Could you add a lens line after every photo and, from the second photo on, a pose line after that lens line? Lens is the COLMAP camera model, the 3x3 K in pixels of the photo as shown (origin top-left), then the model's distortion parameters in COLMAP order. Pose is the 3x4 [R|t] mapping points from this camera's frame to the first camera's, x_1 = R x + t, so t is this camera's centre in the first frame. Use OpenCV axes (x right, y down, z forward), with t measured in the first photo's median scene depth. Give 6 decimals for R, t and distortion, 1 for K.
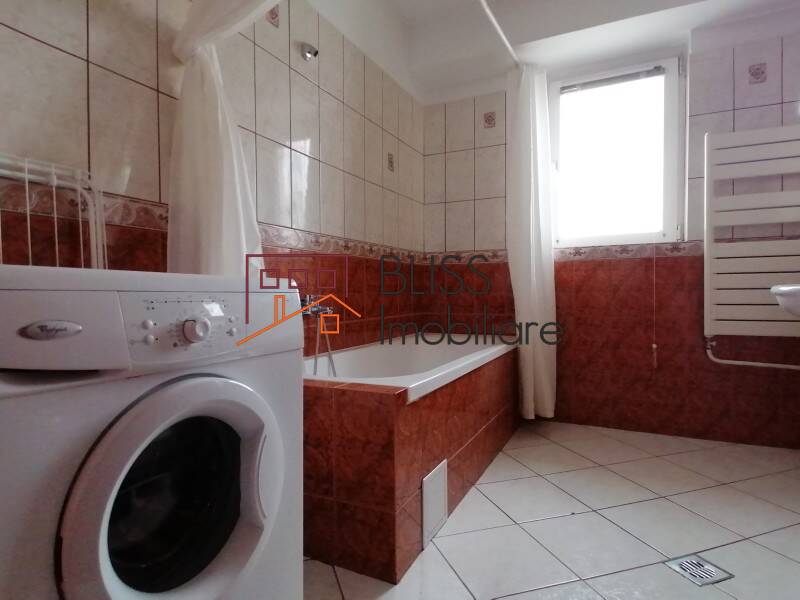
lens RADIAL K [[476.2, 0, 401.5], [0, 476.2, 299.7], [0, 0, 1]] dist [0.030838, 0.000580]
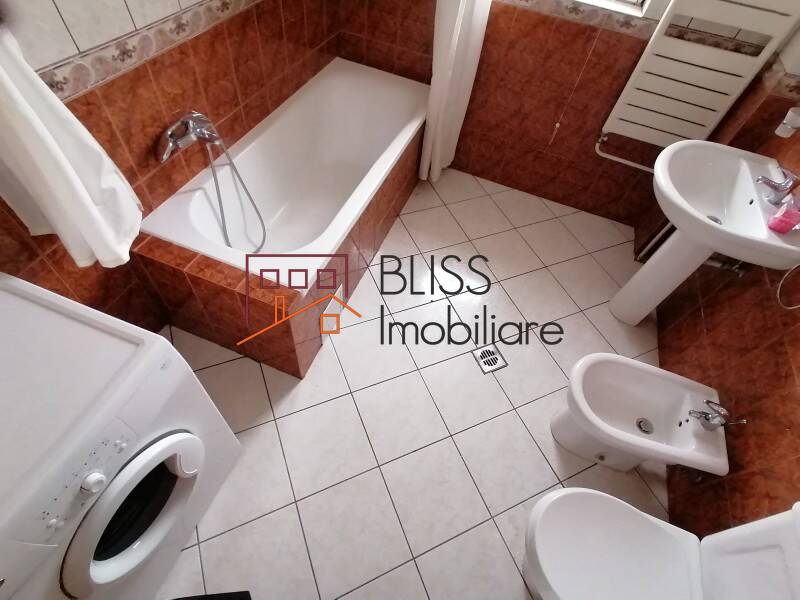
lens RADIAL K [[399.0, 0, 398.8], [0, 399.0, 301.3], [0, 0, 1]] dist [0.002866, -0.000396]
pose [[0.990816, -0.002054, 0.135201, 0.068992], [-0.107159, 0.597883, 0.794388, -0.349434], [-0.082466, -0.801581, 0.592172, 0.218424]]
